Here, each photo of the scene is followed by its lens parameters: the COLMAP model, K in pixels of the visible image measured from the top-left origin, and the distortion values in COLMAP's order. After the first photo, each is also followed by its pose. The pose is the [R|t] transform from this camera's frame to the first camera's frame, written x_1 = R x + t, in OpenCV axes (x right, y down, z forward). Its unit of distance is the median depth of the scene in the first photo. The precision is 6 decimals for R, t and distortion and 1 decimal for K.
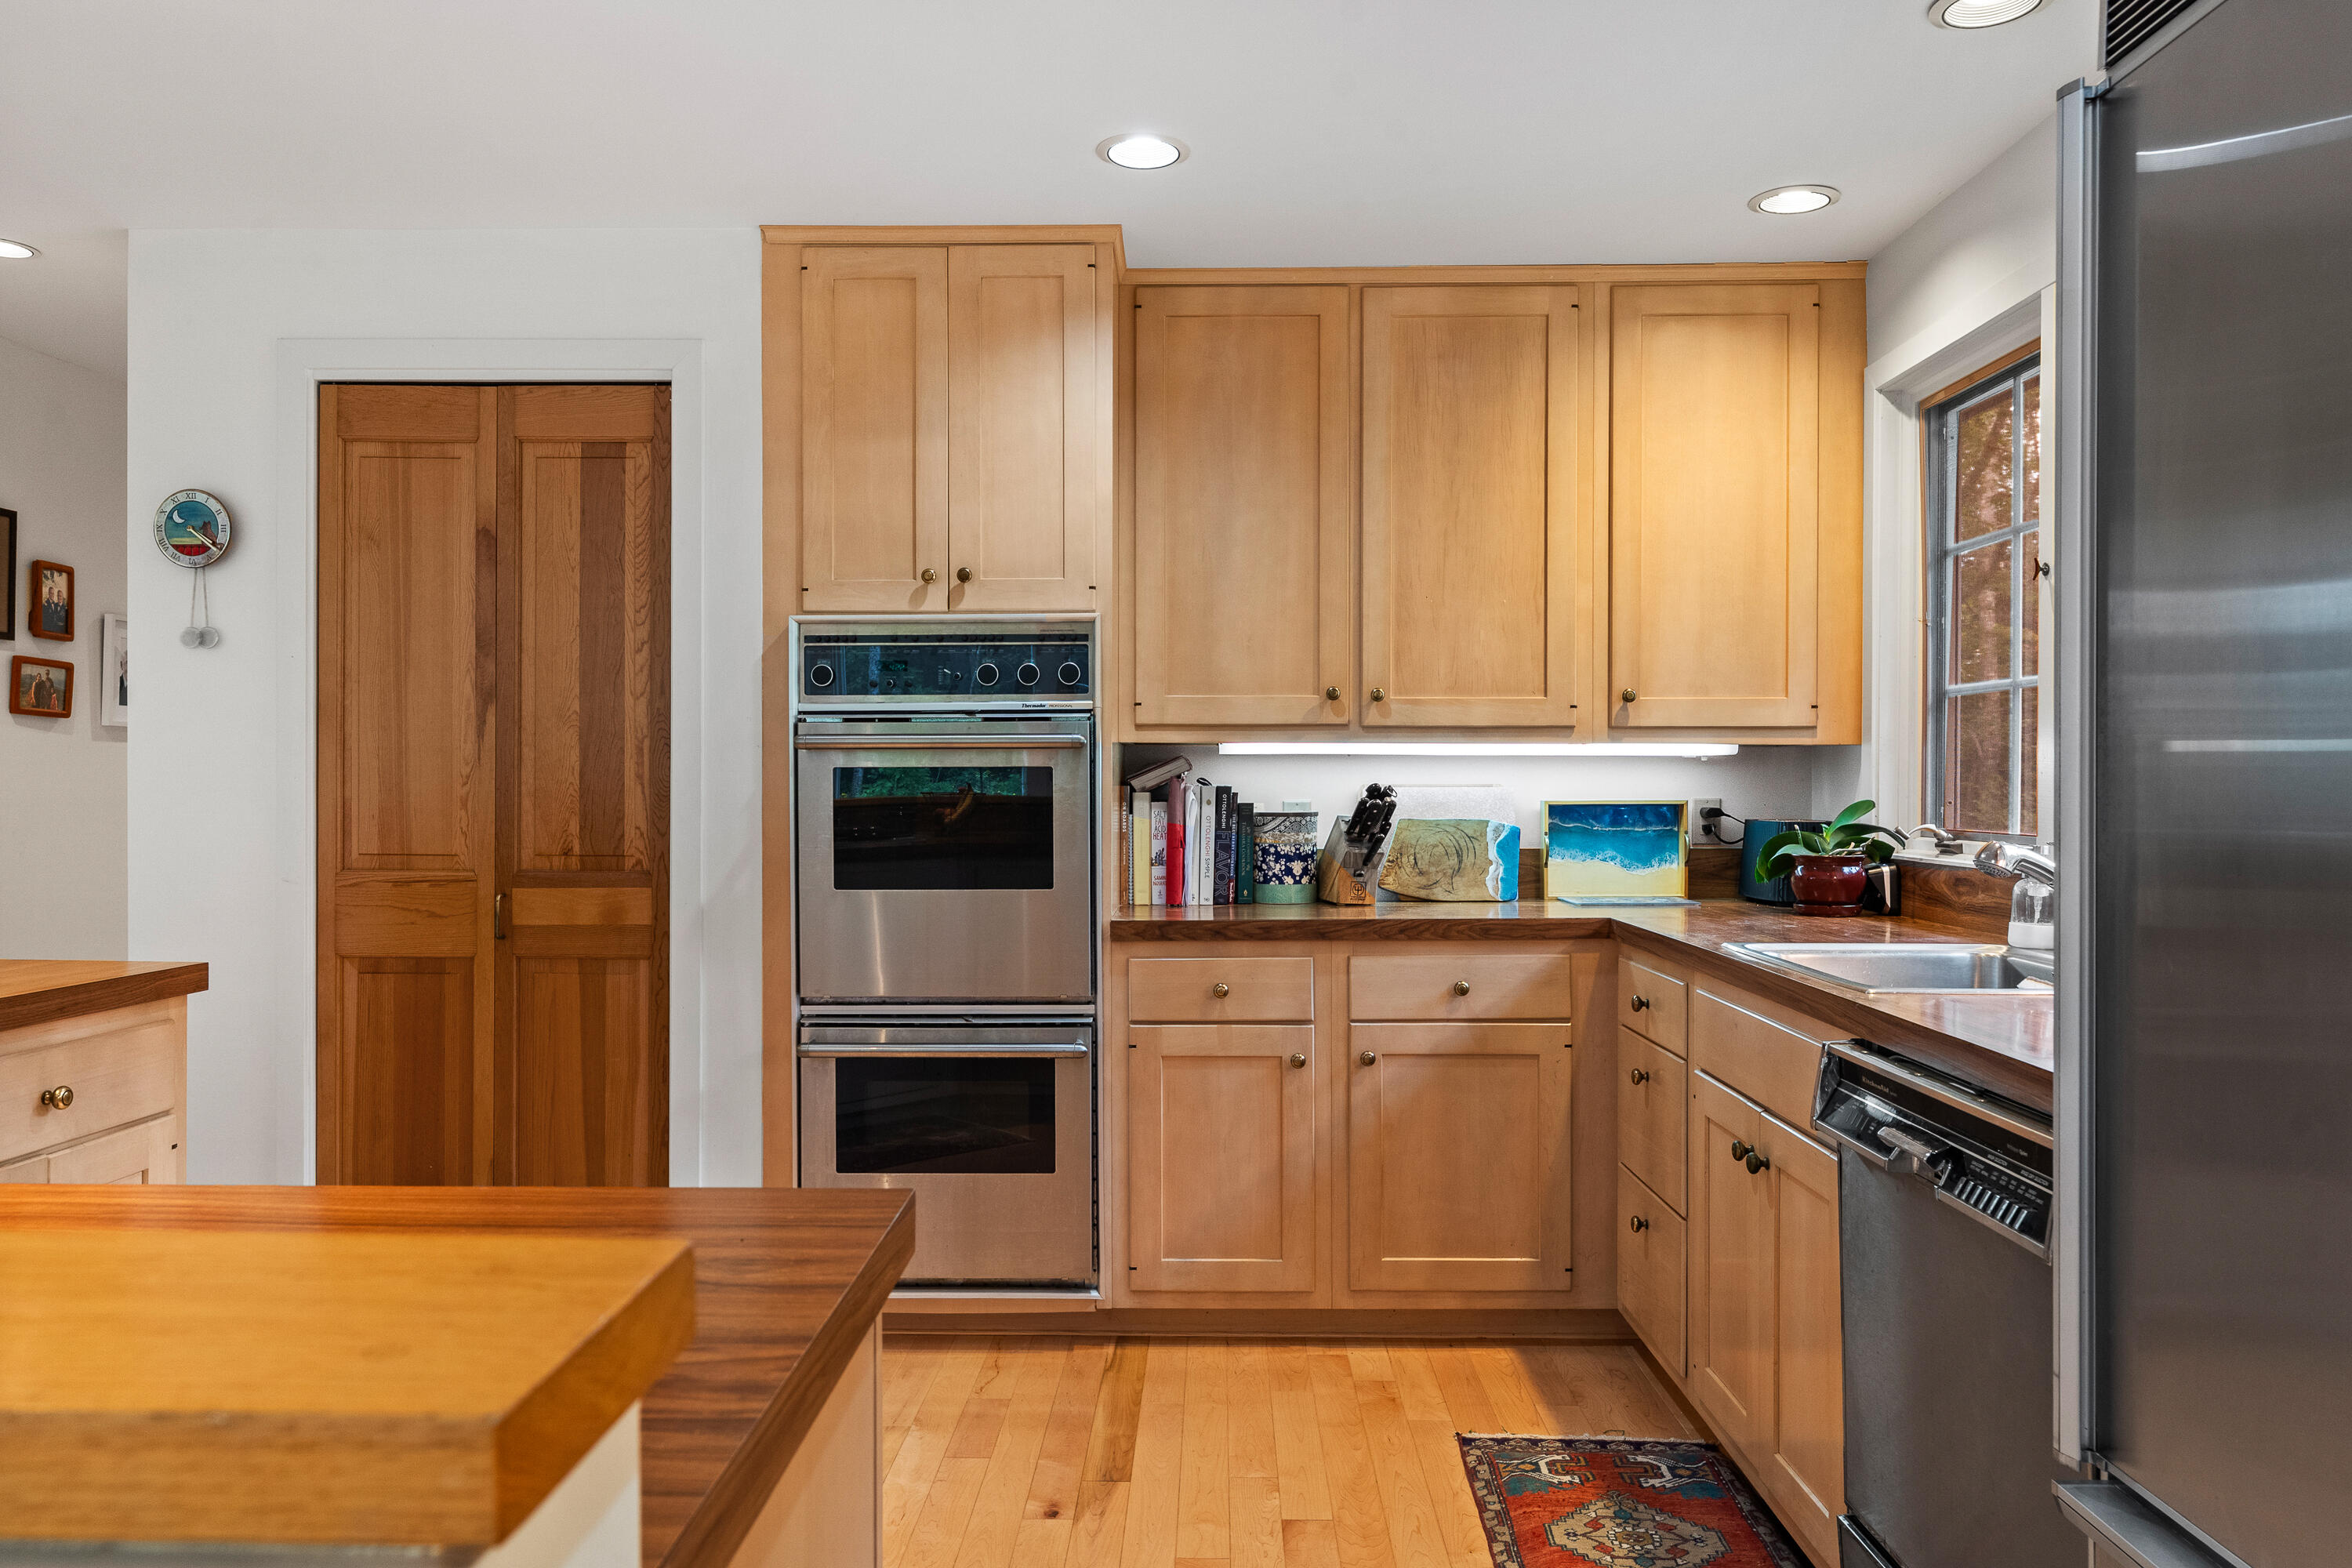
lens RADIAL K [[1651.1, 0, 1182.6], [0, 1651.1, 789.9], [0, 0, 1]] dist [0.002063, 0.007127]
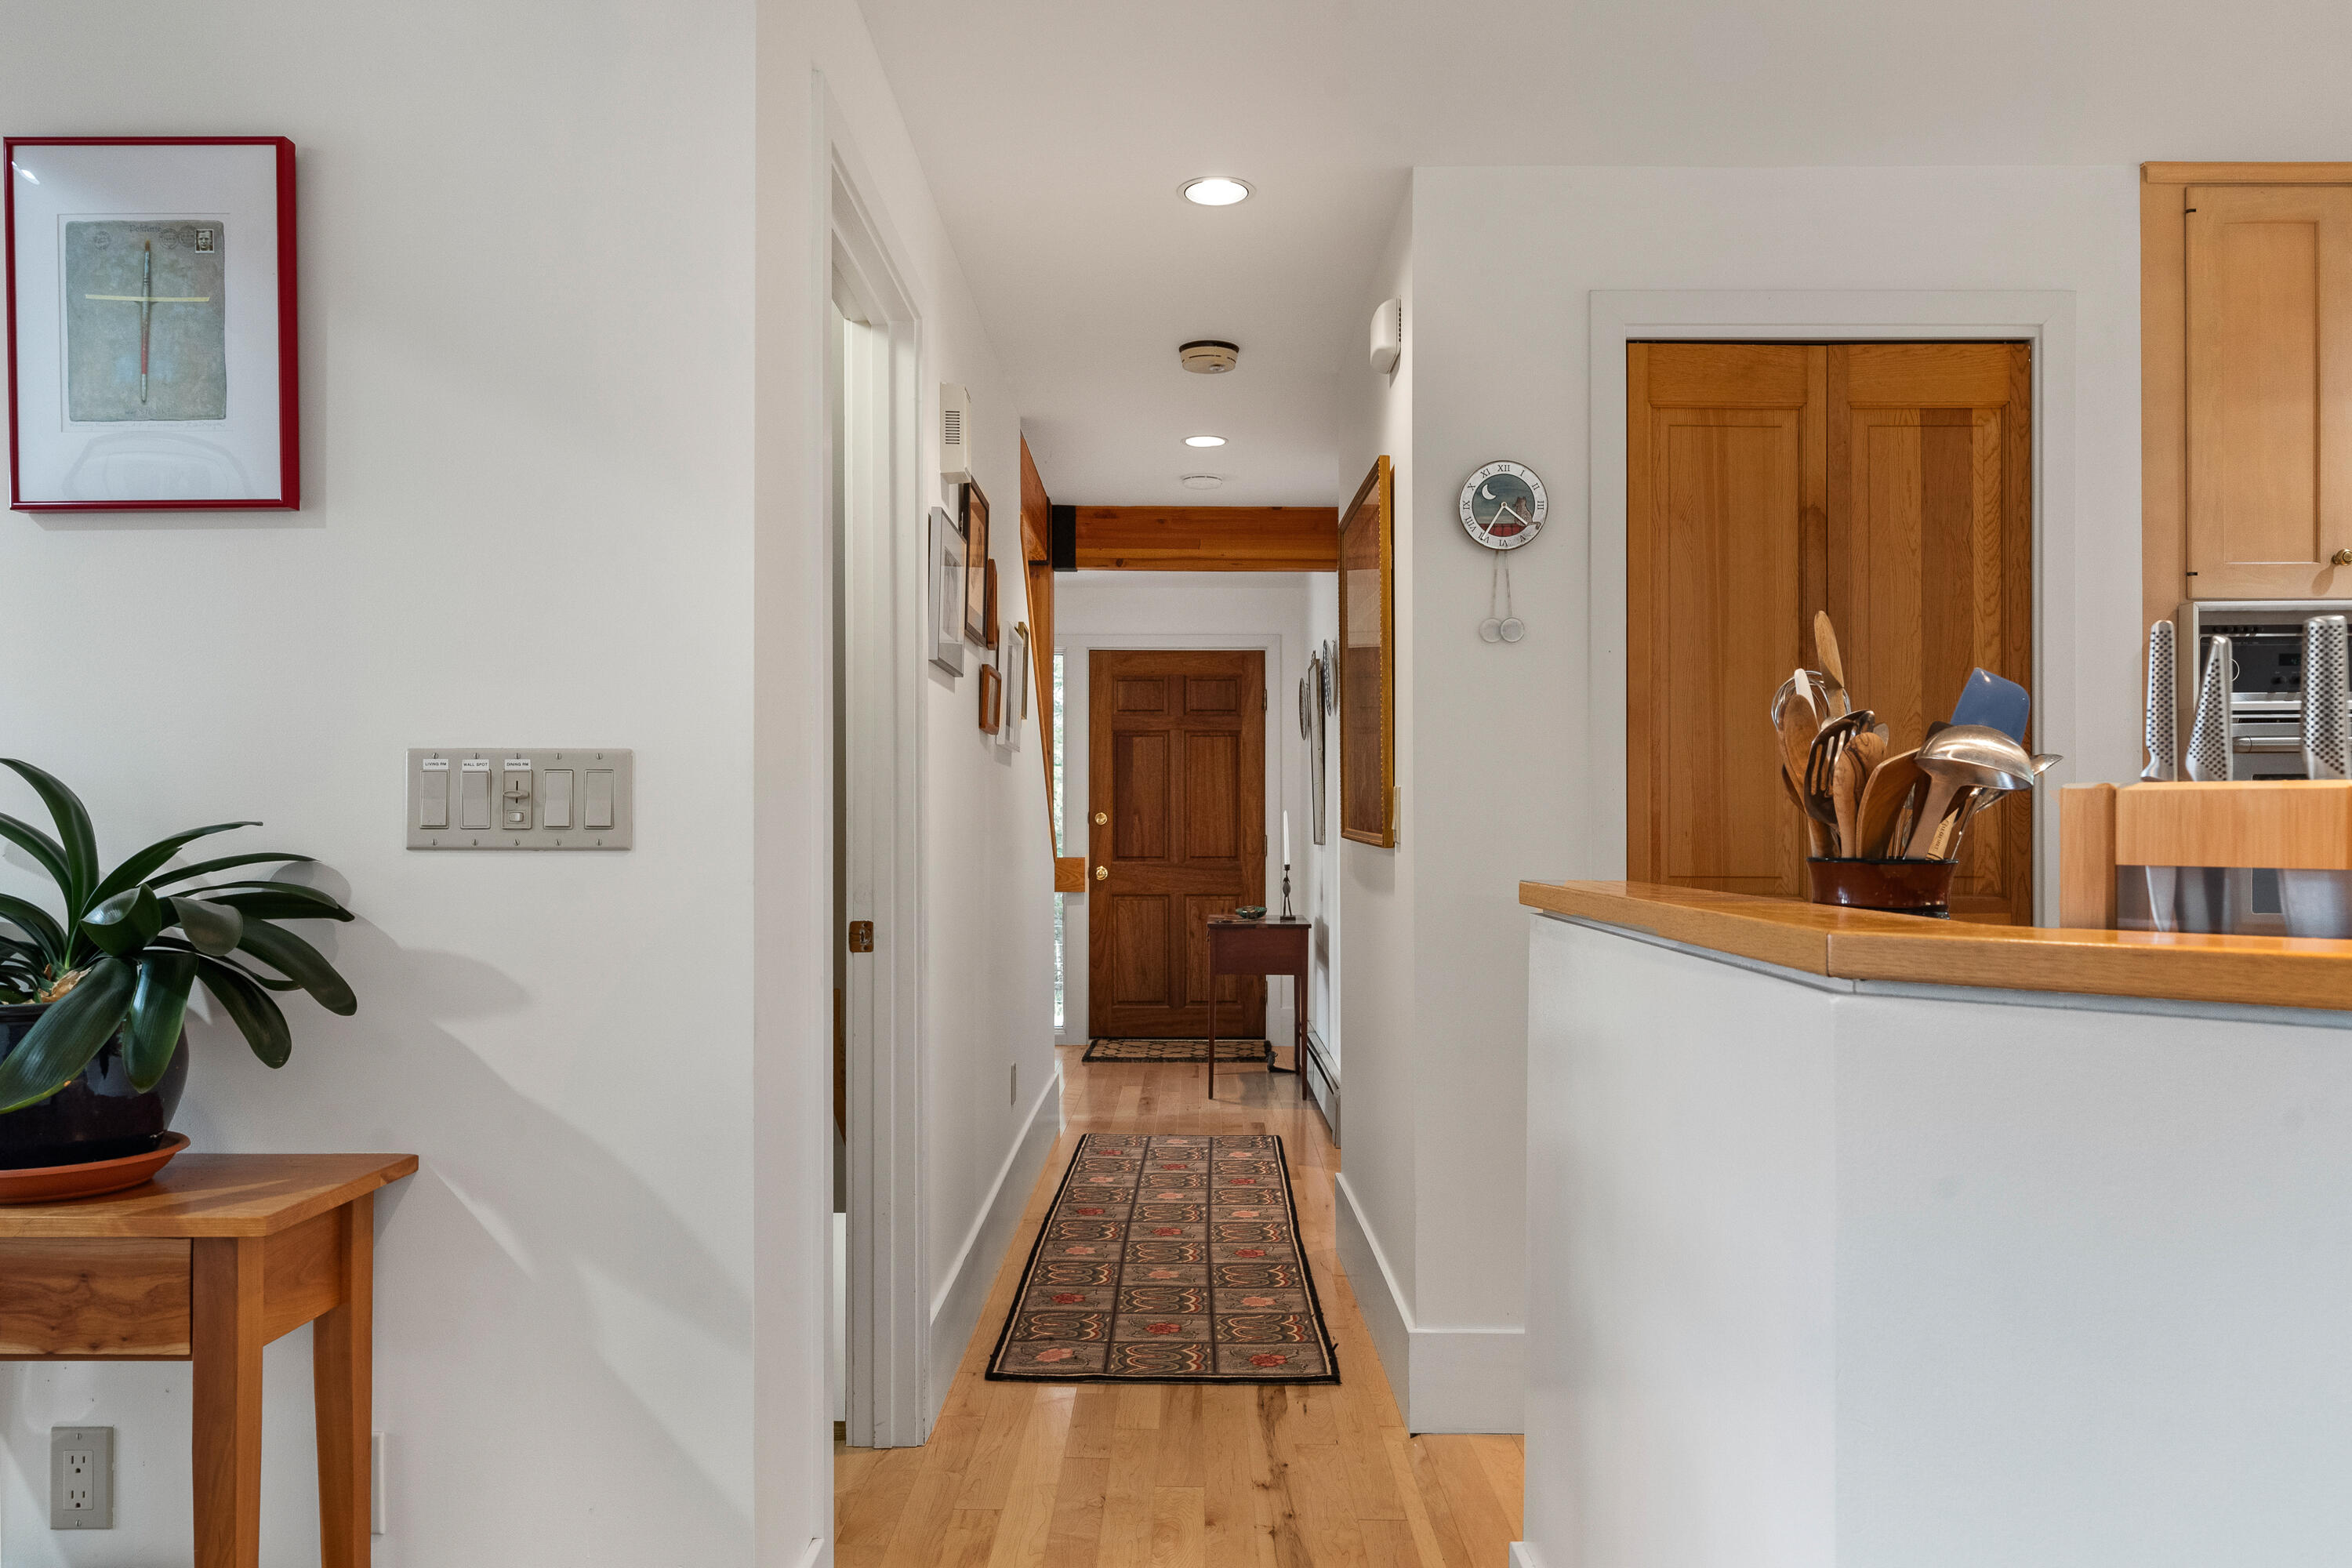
lens RADIAL K [[1651.1, 0, 1175.9], [0, 1651.1, 808.2], [0, 0, 1]] dist [0.002063, 0.007127]
pose [[0.999825, -0.003273, 0.018399, -0.782315], [0.003566, 0.999867, -0.015904, 0.015697], [-0.018344, 0.015967, 0.999704, 0.128484]]
